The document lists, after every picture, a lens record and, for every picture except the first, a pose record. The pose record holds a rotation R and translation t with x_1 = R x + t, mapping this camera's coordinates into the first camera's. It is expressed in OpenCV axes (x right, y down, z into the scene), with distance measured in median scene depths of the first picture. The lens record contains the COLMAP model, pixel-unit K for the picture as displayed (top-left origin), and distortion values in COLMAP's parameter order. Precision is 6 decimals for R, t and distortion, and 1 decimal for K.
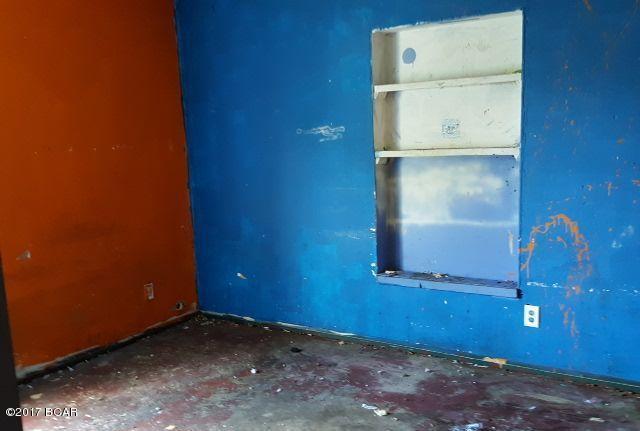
lens RADIAL K [[617.0, 0, 319.3], [0, 617.0, 234.5], [0, 0, 1]] dist [0.245498, -0.650508]
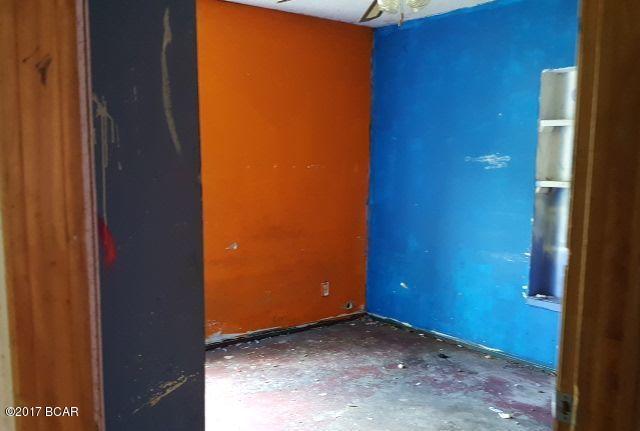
lens RADIAL K [[617.0, 0, 319.3], [0, 617.0, 234.5], [0, 0, 1]] dist [0.245498, -0.650508]
pose [[0.947048, 0.087555, -0.308925, 0.079425], [-0.098255, 0.994976, -0.019218, 0.014623], [0.305690, 0.048554, 0.950892, -0.133078]]
